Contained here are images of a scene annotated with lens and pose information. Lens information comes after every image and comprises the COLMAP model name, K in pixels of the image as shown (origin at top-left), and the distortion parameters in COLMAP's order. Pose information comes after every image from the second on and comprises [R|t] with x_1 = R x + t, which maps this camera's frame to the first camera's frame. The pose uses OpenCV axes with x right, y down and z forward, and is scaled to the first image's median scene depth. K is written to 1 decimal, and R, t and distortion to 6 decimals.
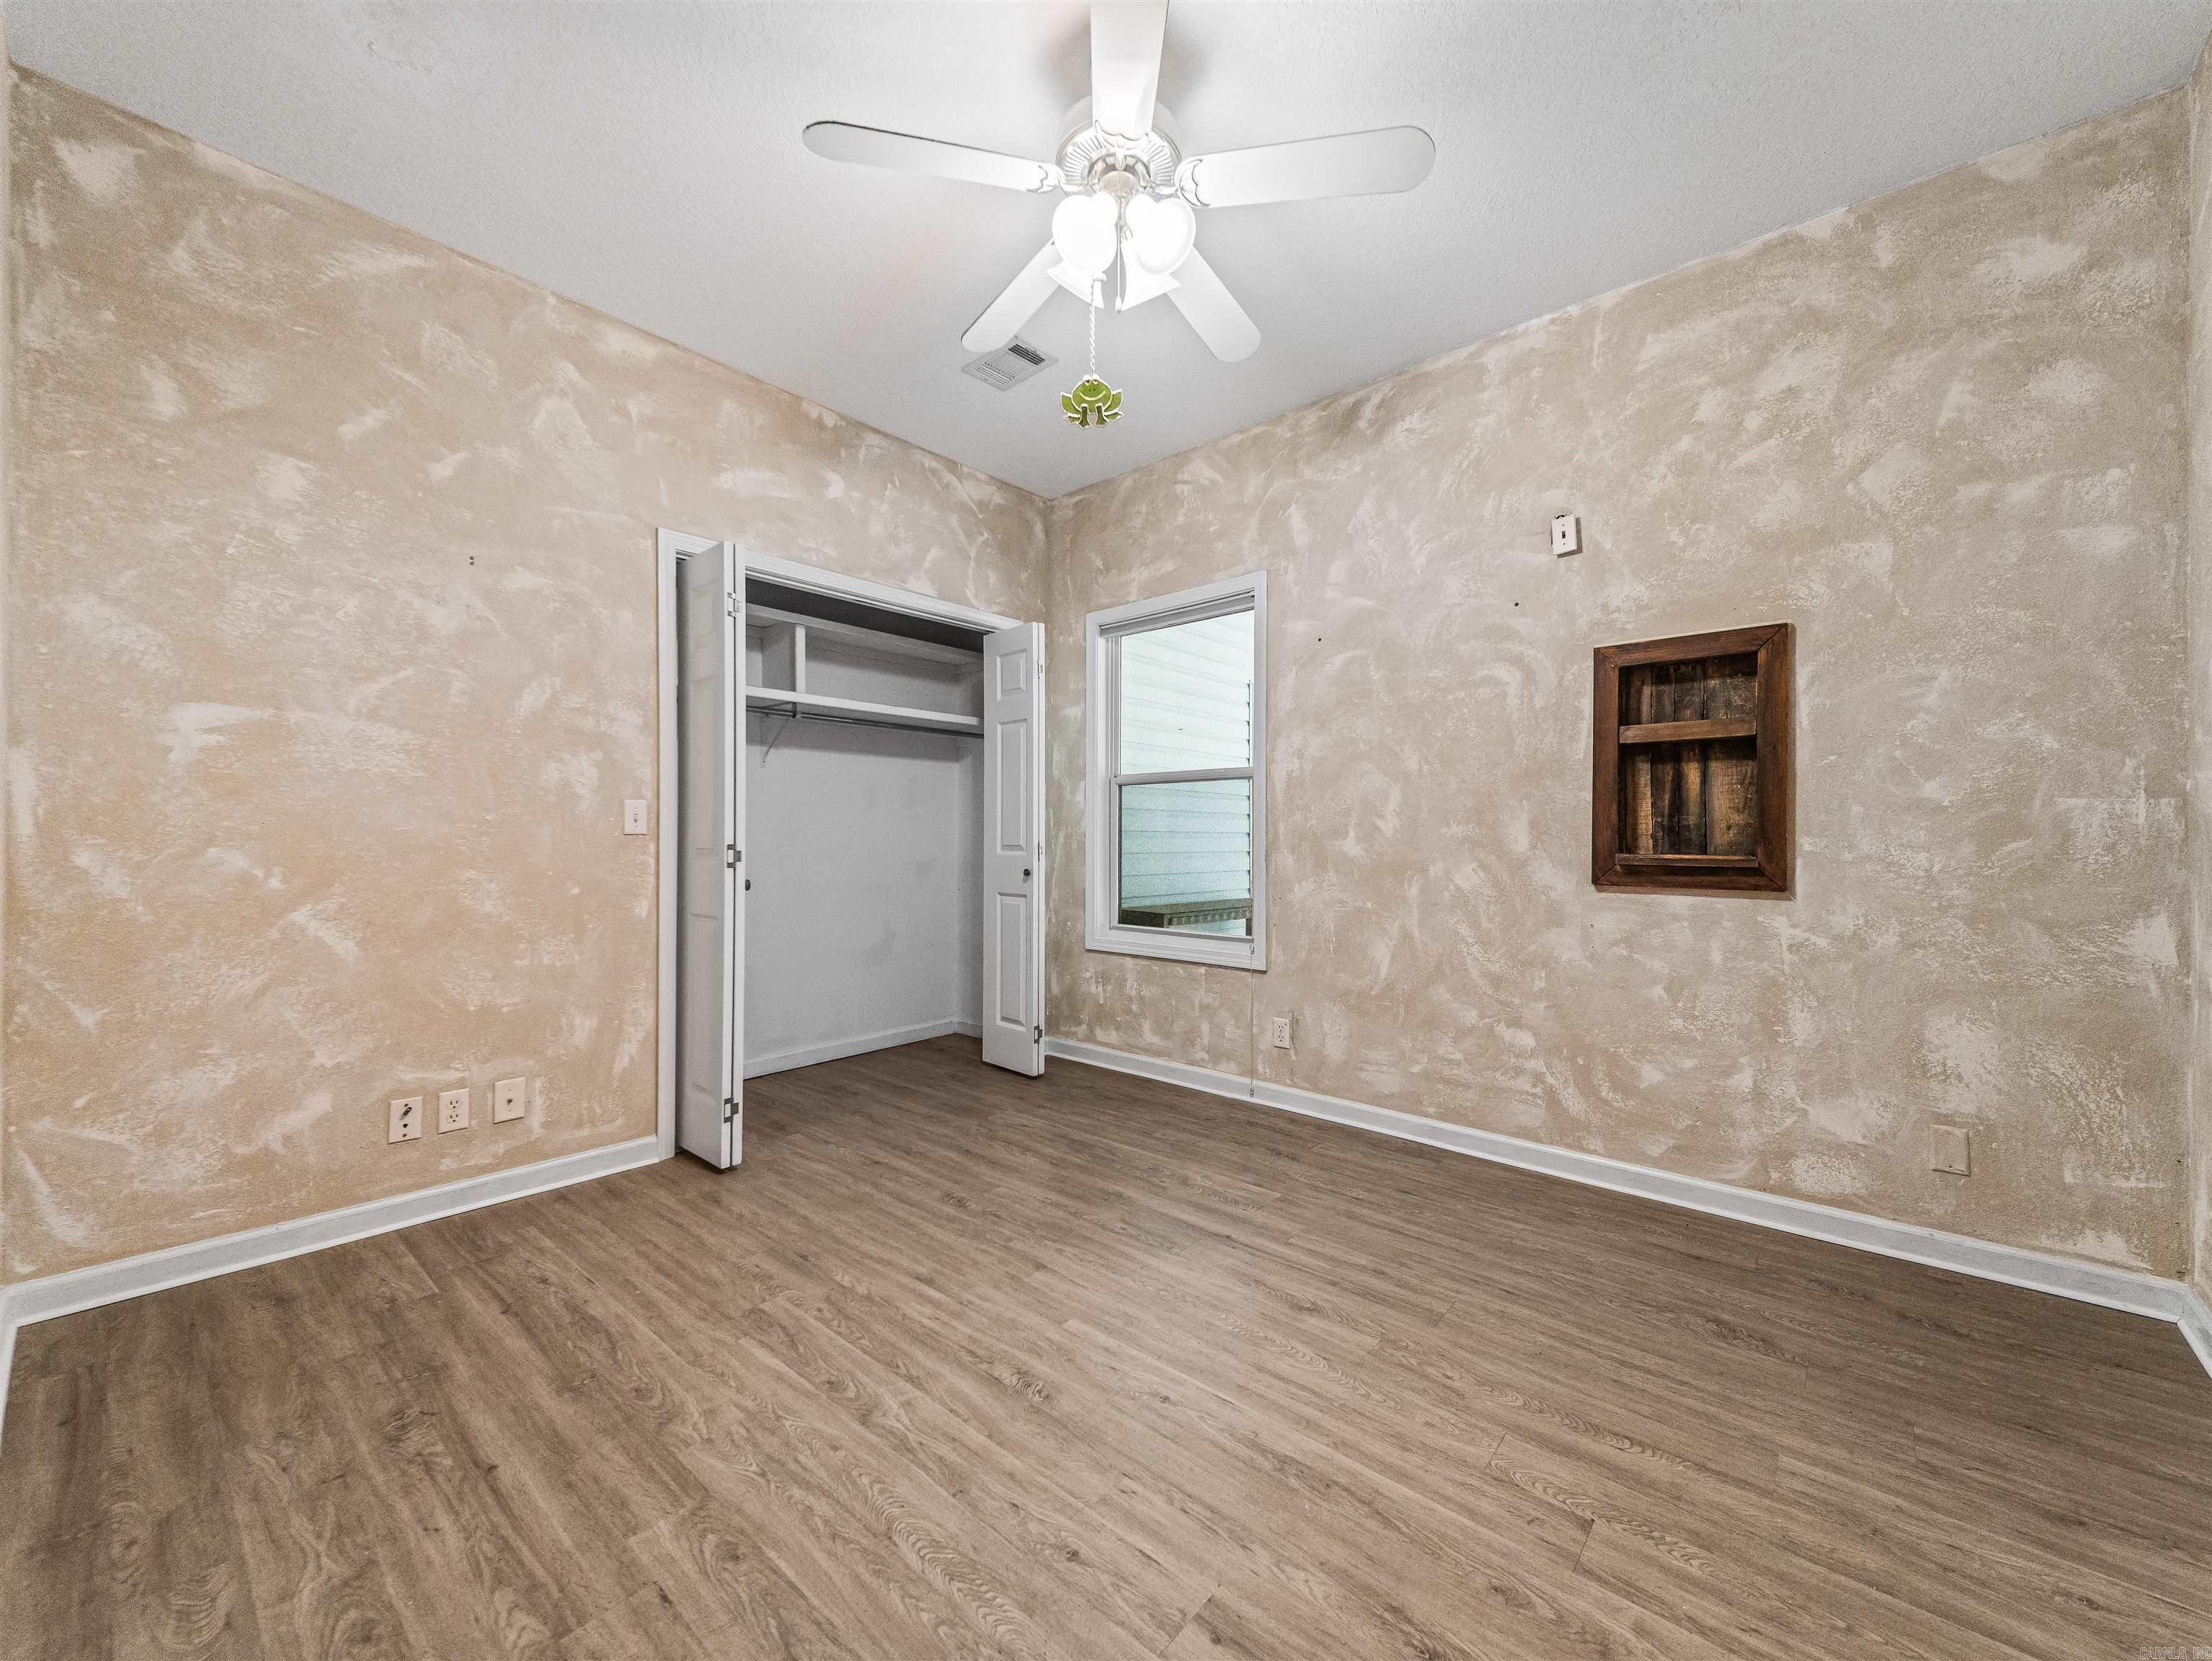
lens RADIAL K [[861.4, 0, 1110.8], [0, 861.4, 830.4], [0, 0, 1]] dist [0.027578, -0.007194]
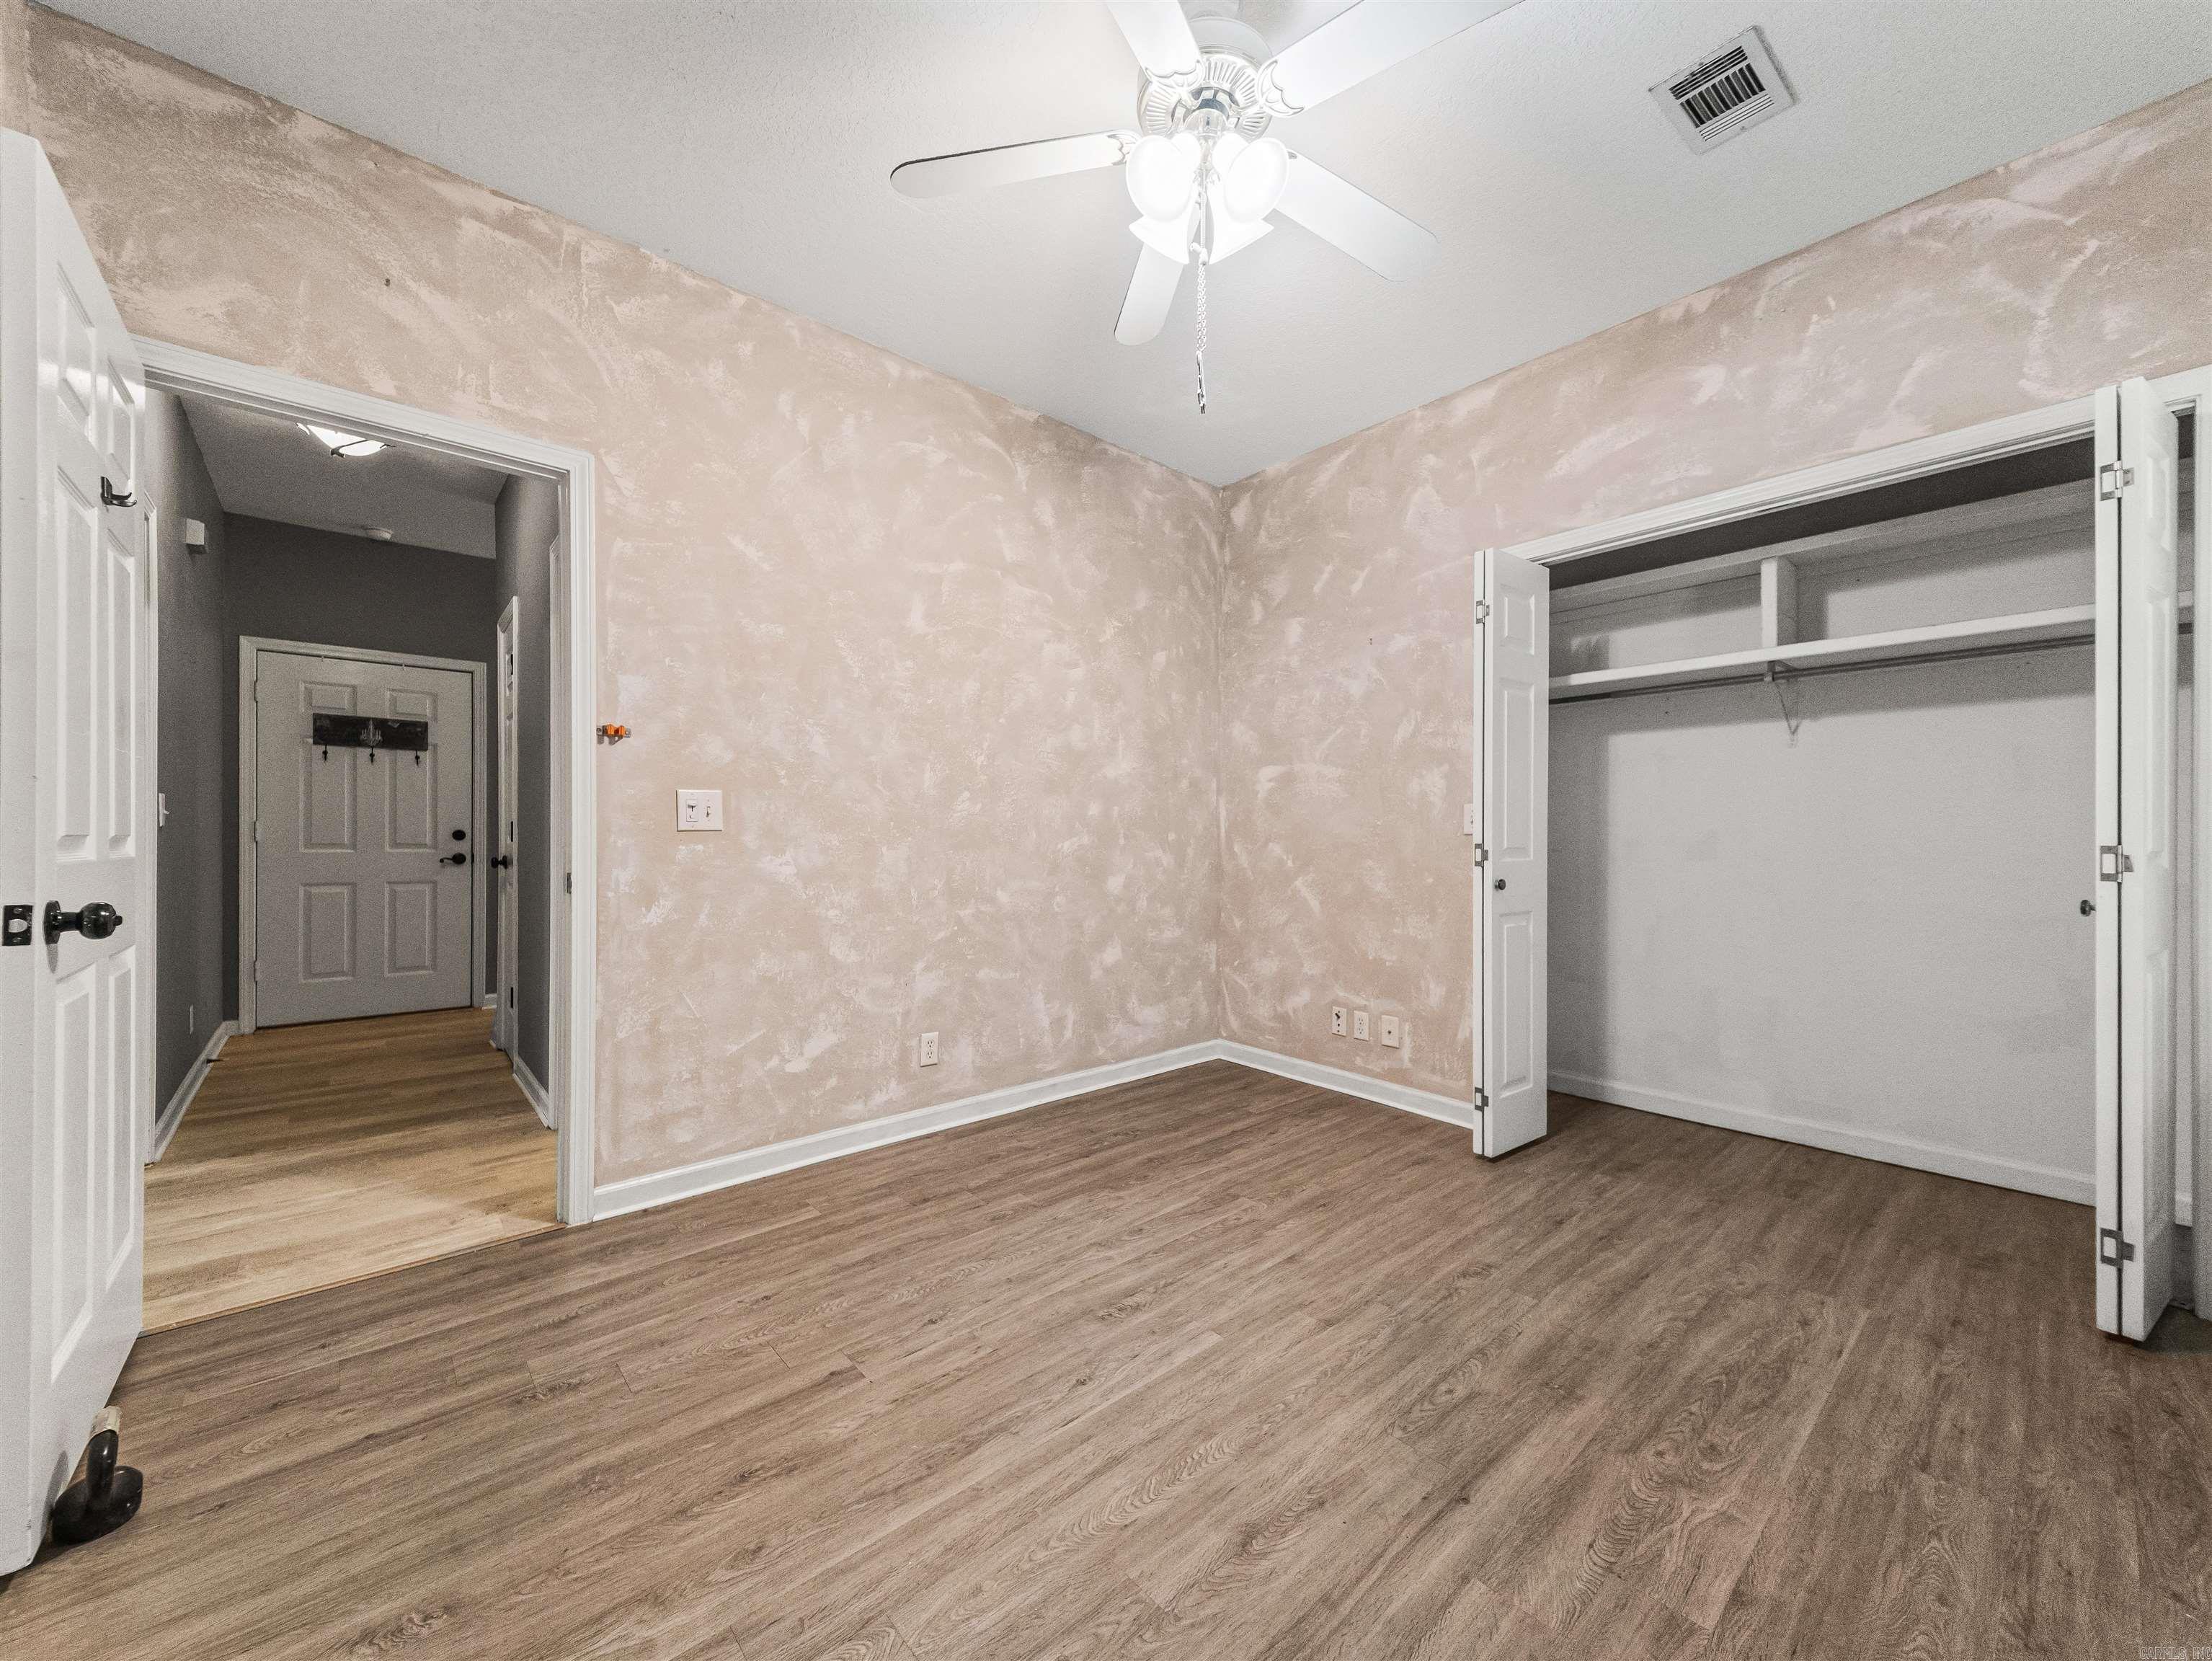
lens RADIAL K [[861.4, 0, 1120.9], [0, 861.4, 837.7], [0, 0, 1]] dist [0.027578, -0.007194]
pose [[-0.129791, -0.002265, -0.991539, 0.765522], [0.007484, 0.999967, -0.003264, 0.011129], [0.991513, -0.007844, -0.129770, 0.843842]]
